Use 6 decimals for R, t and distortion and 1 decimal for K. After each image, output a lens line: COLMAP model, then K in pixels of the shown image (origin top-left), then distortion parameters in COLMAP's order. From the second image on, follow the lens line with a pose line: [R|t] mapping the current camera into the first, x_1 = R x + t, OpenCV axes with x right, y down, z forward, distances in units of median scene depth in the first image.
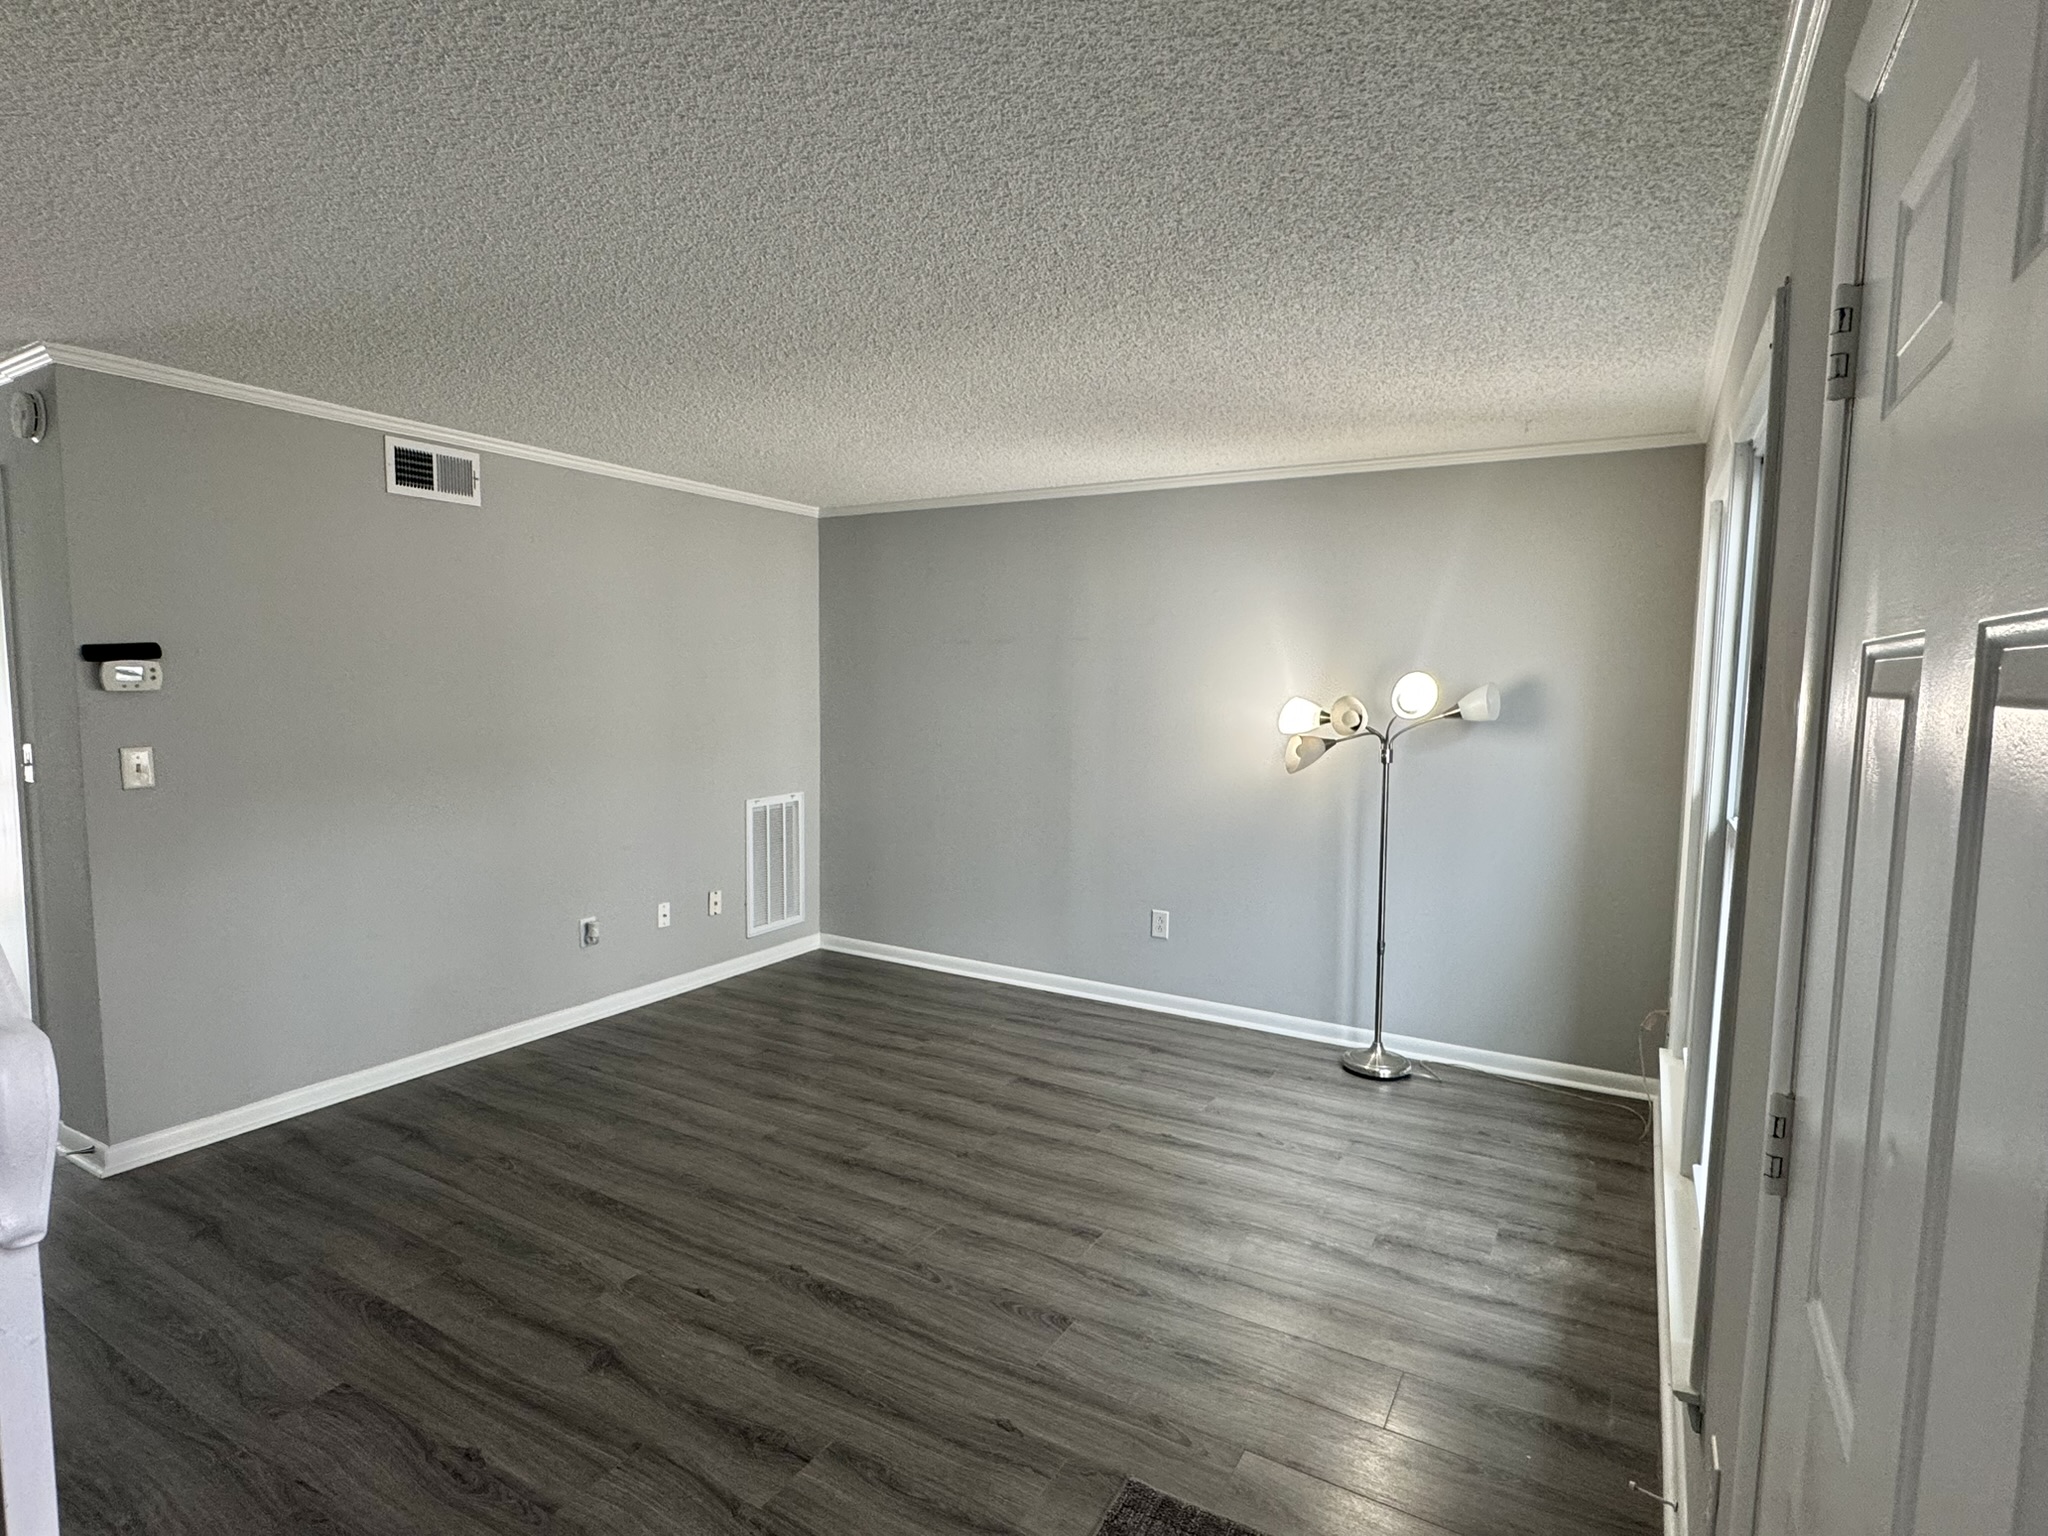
lens RADIAL K [[1053.4, 0, 1018.4], [0, 1053.4, 768.2], [0, 0, 1]] dist [-0.010899, 0.000144]
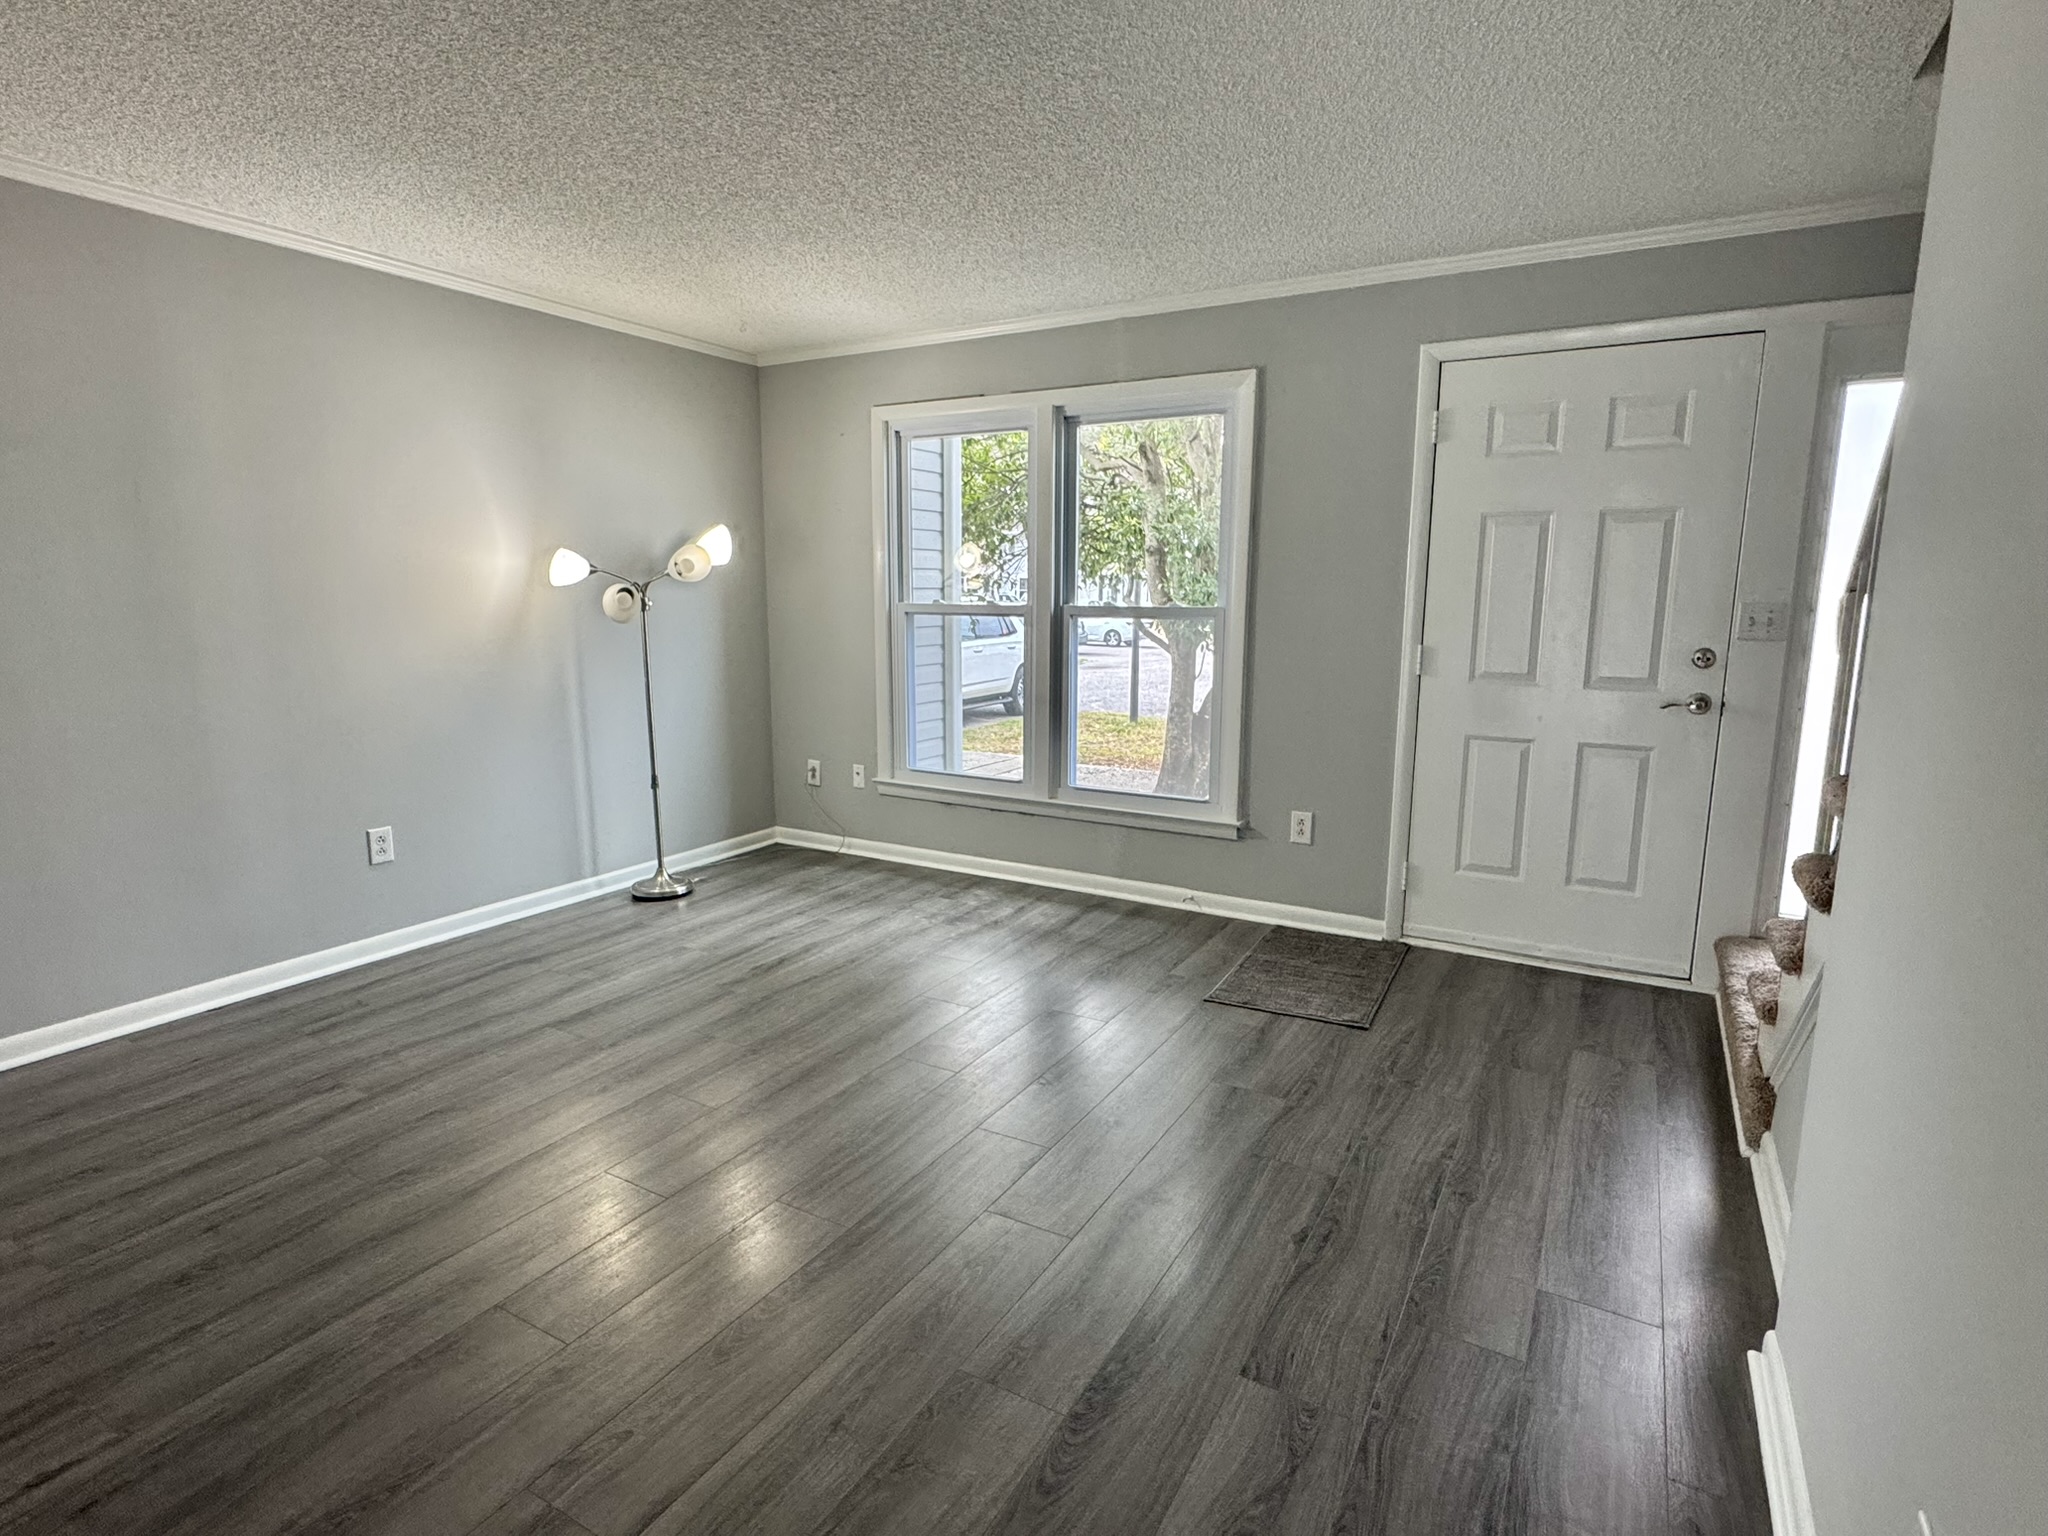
lens RADIAL K [[1053.4, 0, 1026.0], [0, 1053.4, 773.7], [0, 0, 1]] dist [-0.010899, 0.000144]
pose [[-0.011933, -0.185933, 0.982490, -0.847955], [0.084055, 0.978896, 0.186273, -0.010480], [-0.996390, 0.084806, 0.003948, 0.710509]]
